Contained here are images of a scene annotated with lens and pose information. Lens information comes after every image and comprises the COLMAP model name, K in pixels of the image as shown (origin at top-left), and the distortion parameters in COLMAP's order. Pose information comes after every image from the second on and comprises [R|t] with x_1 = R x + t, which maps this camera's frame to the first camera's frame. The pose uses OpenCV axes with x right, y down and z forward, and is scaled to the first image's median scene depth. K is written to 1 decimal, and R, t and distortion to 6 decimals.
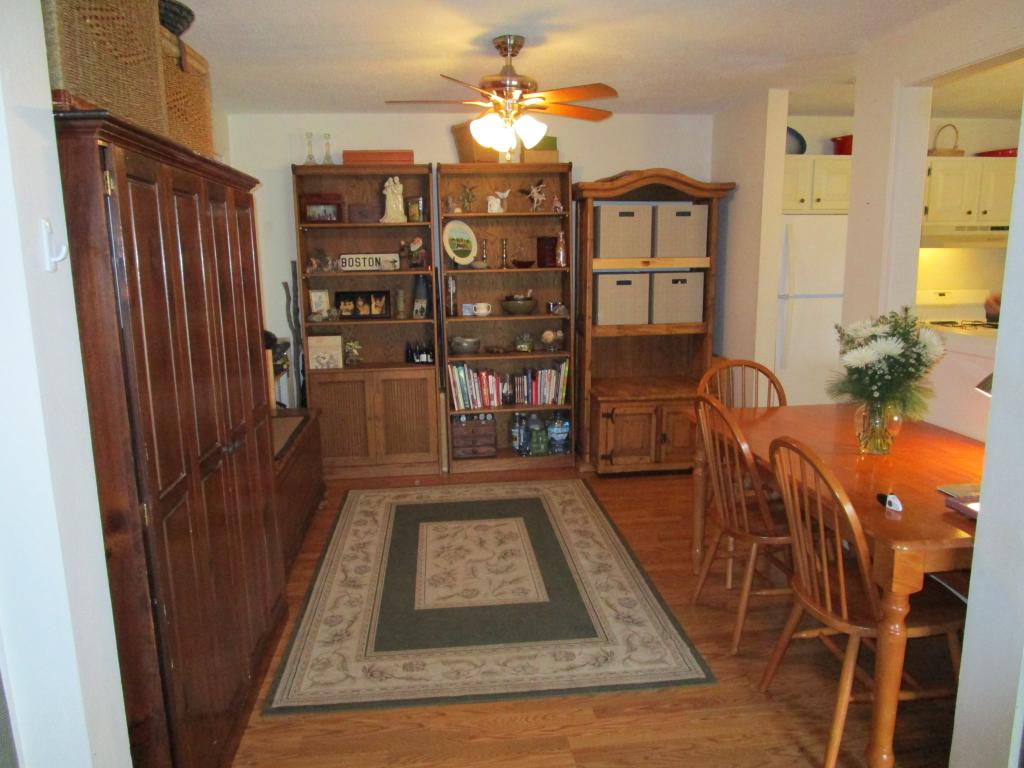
lens RADIAL K [[725.1, 0, 504.6], [0, 725.1, 382.5], [0, 0, 1]] dist [-0.034680, 0.007670]
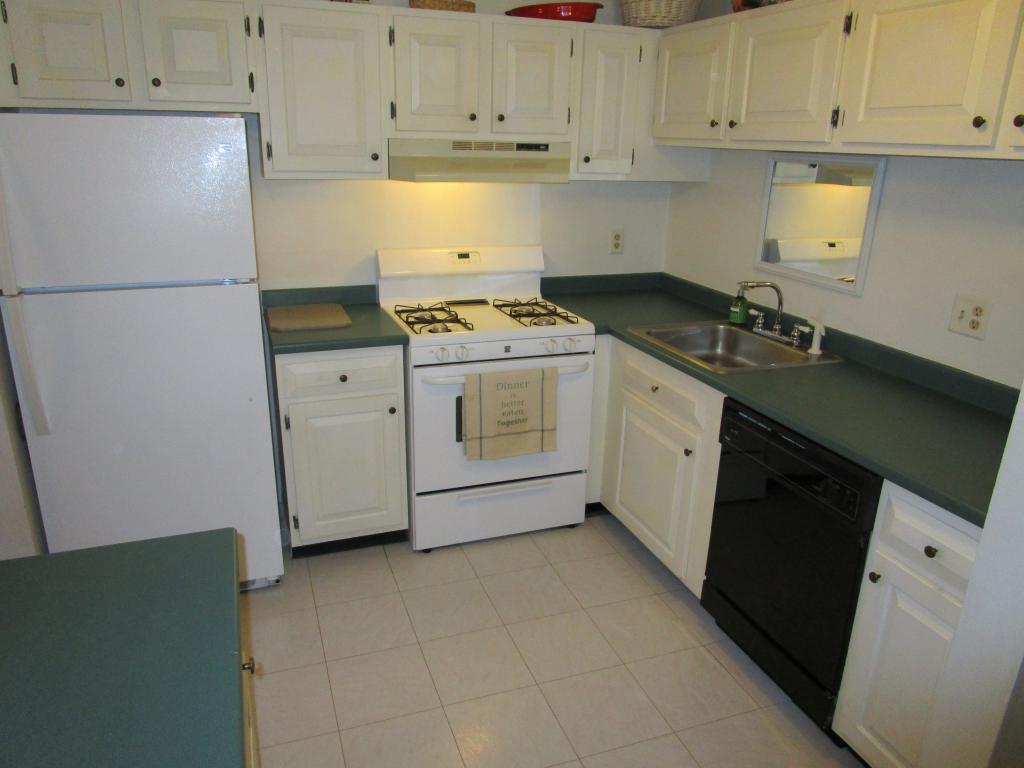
lens RADIAL K [[725.1, 0, 504.6], [0, 725.1, 382.5], [0, 0, 1]] dist [-0.034680, 0.007670]
pose [[0.968706, -0.042687, 0.244514, 0.555816], [0.007862, 0.989883, 0.141665, -0.117324], [-0.248088, -0.135309, 0.959241, 0.442571]]
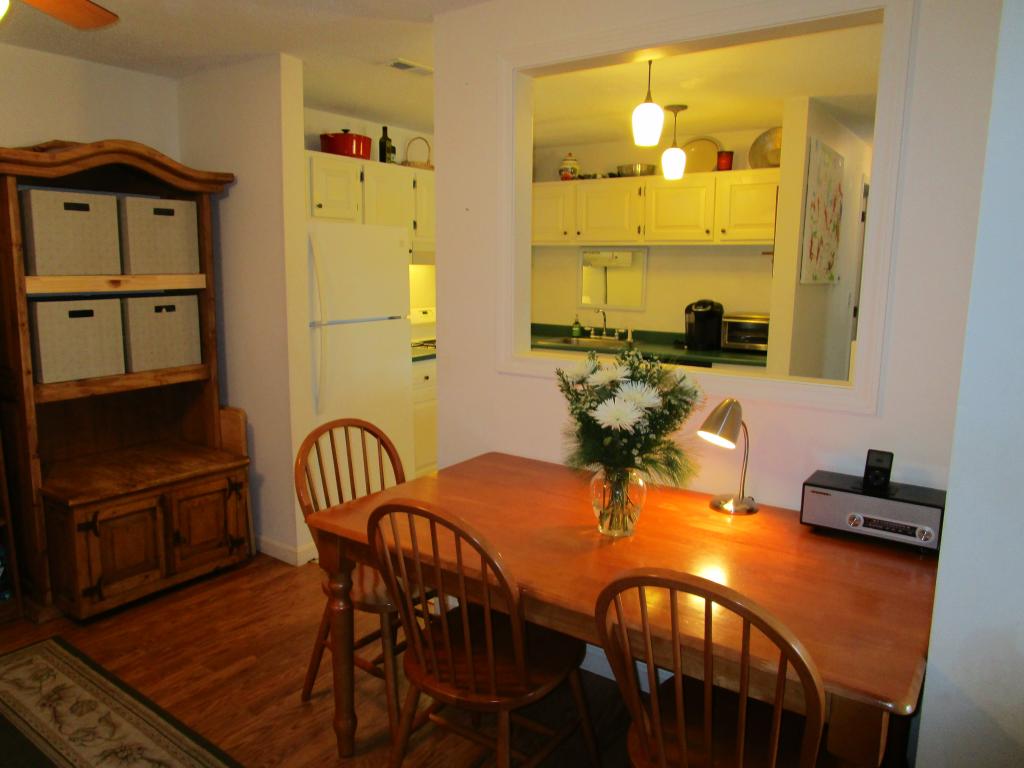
lens RADIAL K [[725.1, 0, 504.6], [0, 725.1, 382.5], [0, 0, 1]] dist [-0.034680, 0.007670]
pose [[0.661429, -0.103106, 0.742887, -0.065075], [0.118328, 0.992446, 0.032389, -0.054133], [-0.740615, 0.066481, 0.668633, 0.305130]]
